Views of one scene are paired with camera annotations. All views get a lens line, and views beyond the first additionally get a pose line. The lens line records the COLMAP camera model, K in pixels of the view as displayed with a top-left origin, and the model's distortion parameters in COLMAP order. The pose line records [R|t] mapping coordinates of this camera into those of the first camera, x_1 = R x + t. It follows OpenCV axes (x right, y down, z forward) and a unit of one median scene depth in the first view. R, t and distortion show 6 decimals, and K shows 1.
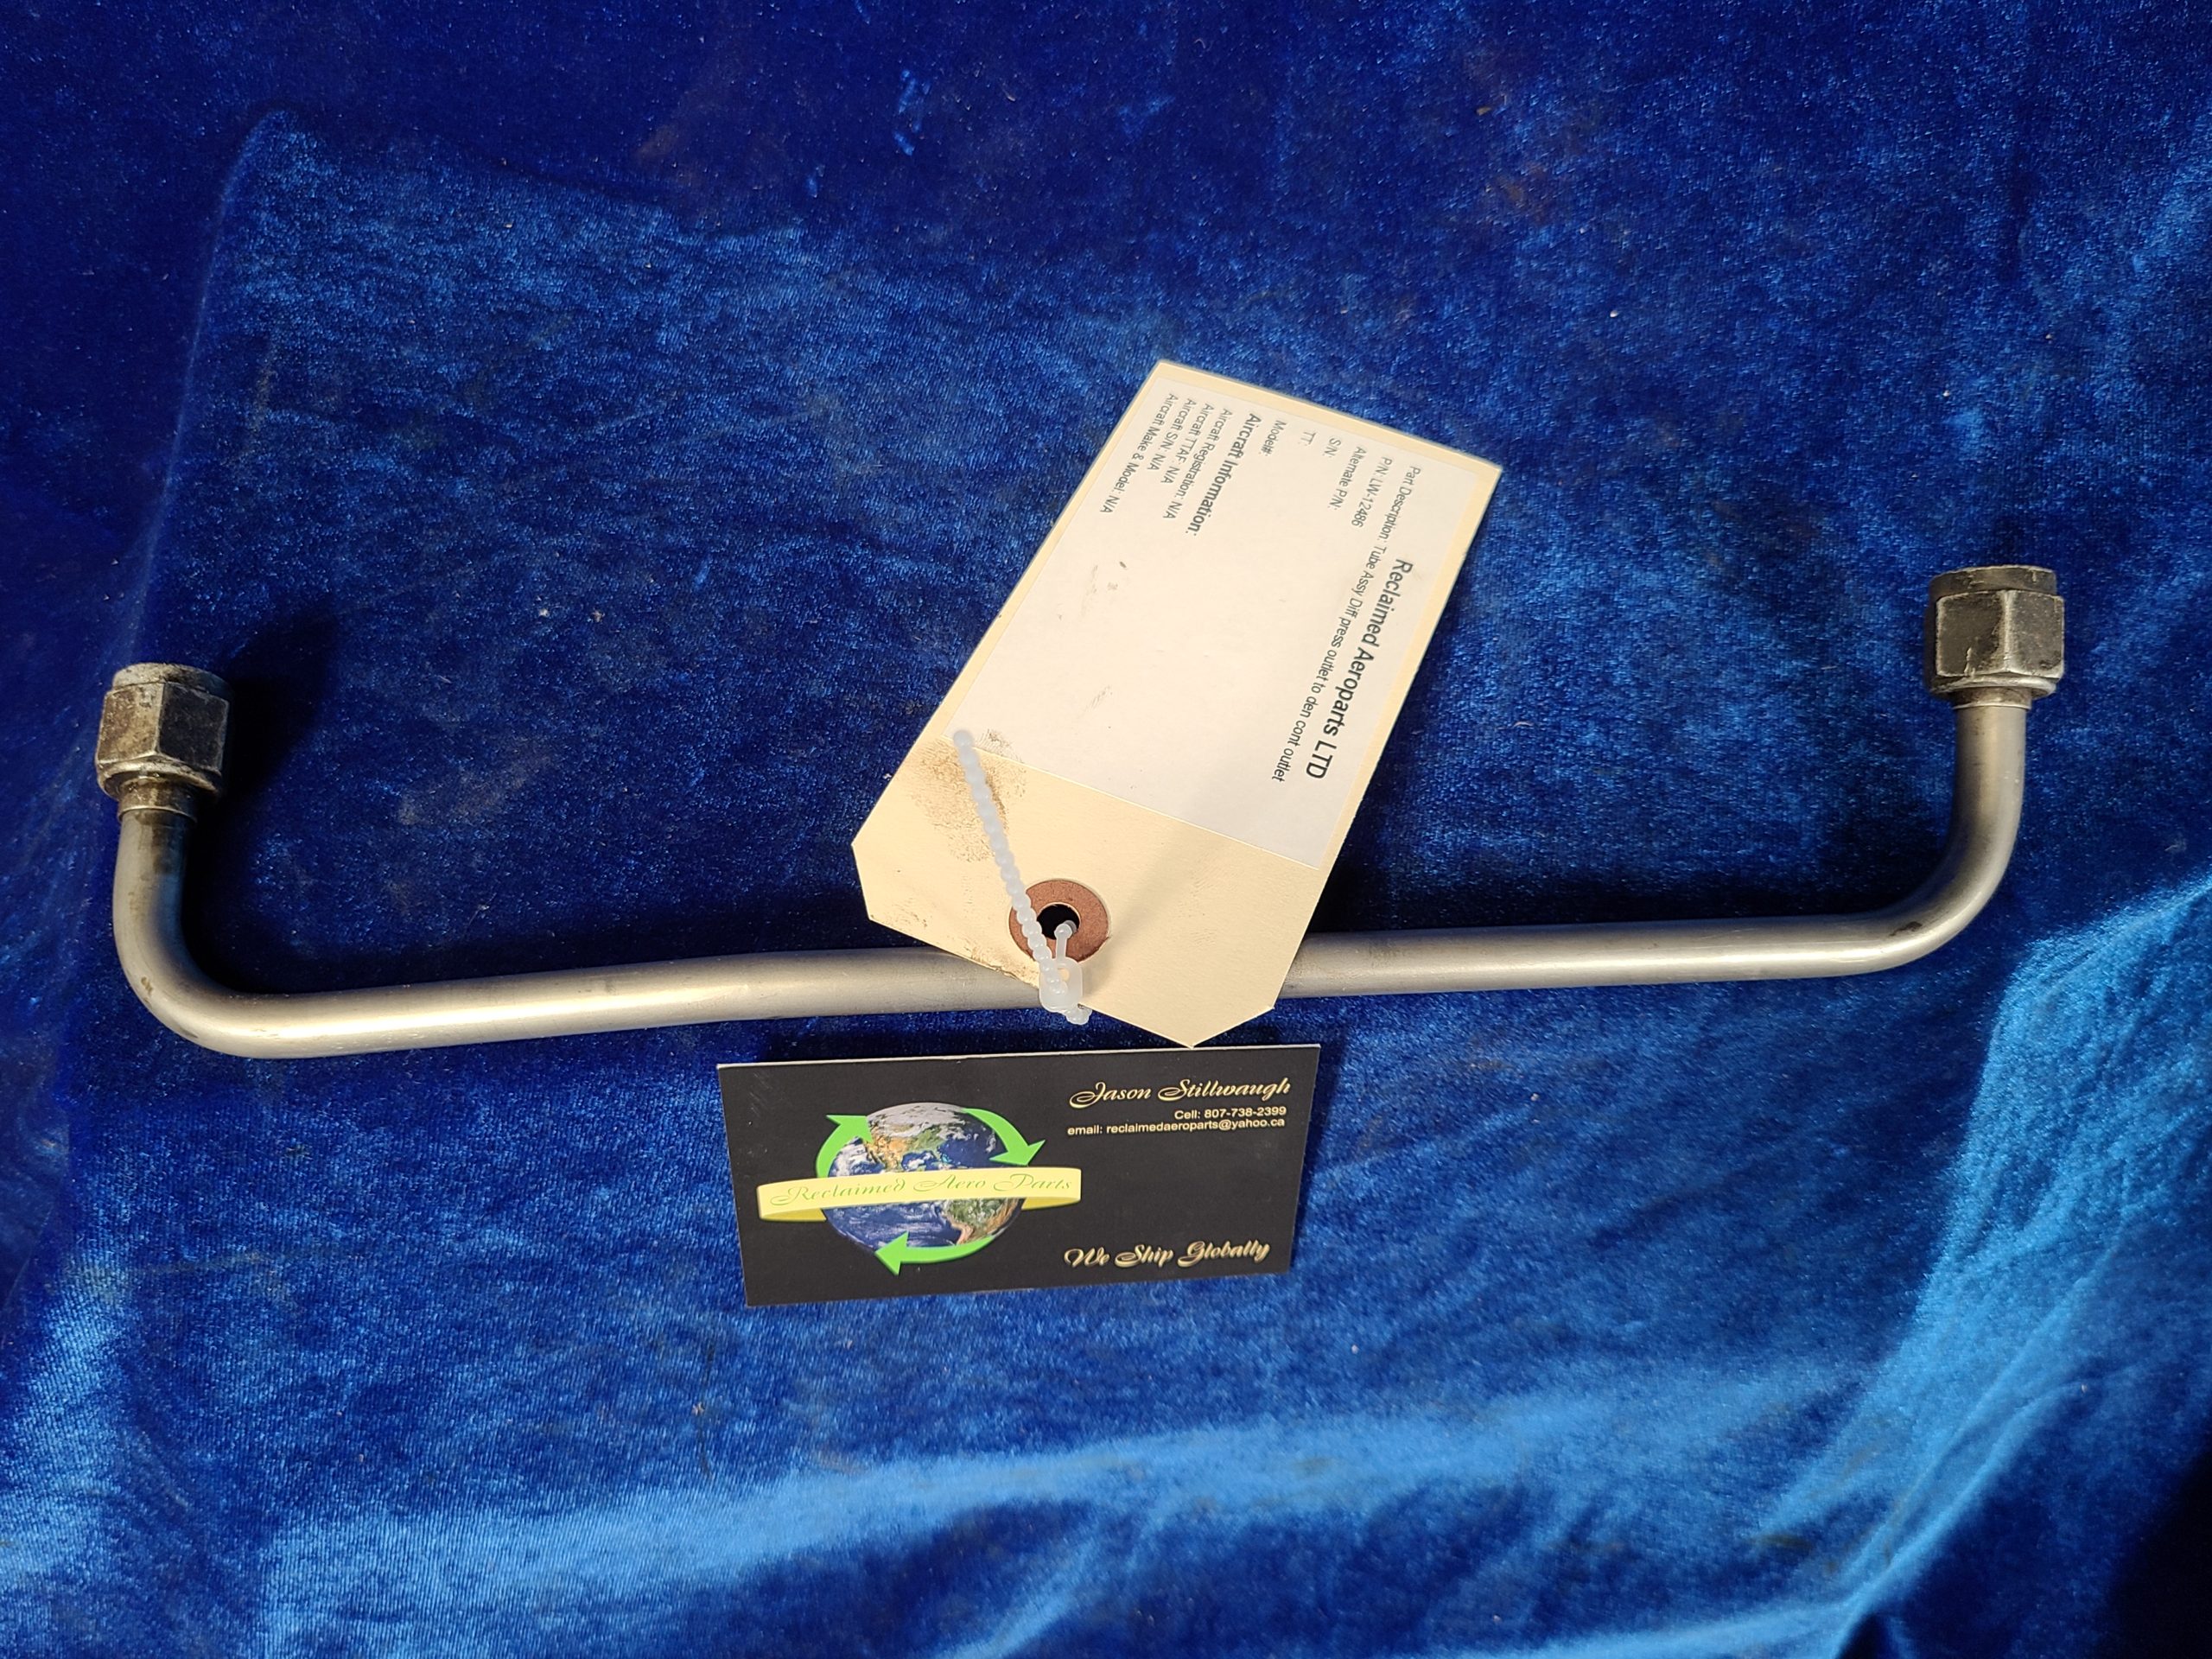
lens RADIAL K [[1878.7, 0, 1093.0], [0, 1878.7, 785.1], [0, 0, 1]] dist [0.001431, -0.010995]
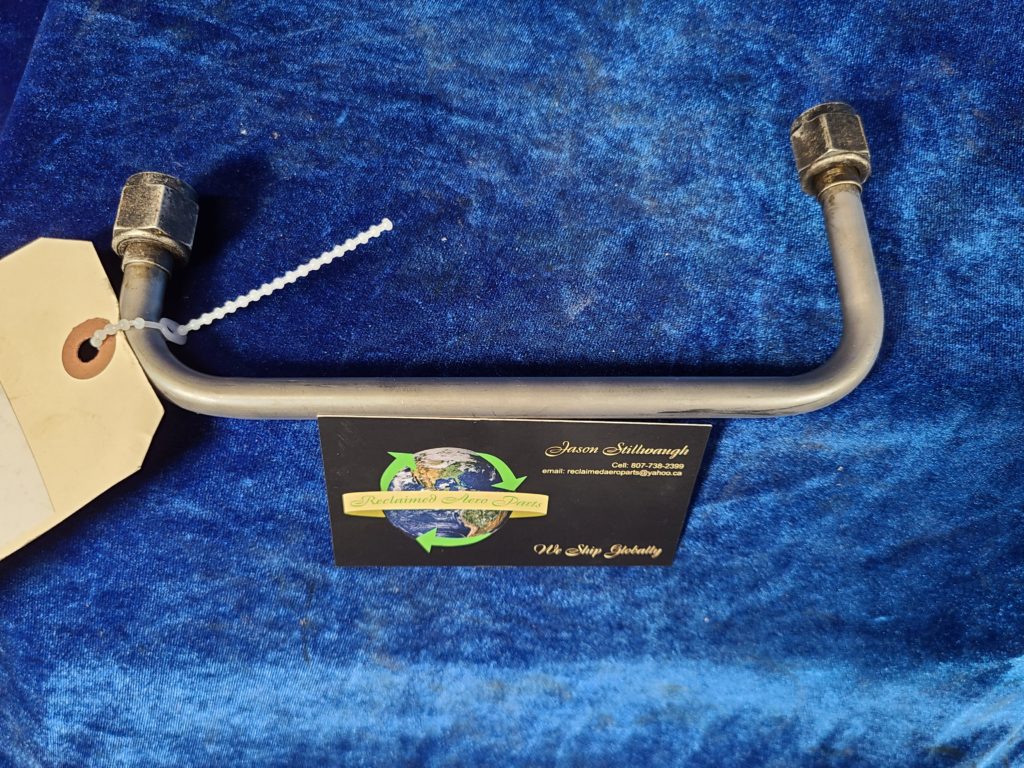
lens RADIAL K [[843.8, 0, 515.7], [0, 843.8, 389.1], [0, 0, 1]] dist [-0.020797, 0.001803]
pose [[0.996650, 0.073883, -0.035078, -0.014302], [-0.073118, 0.997067, 0.022604, 0.098627], [0.036645, -0.019964, 0.999129, 0.275977]]
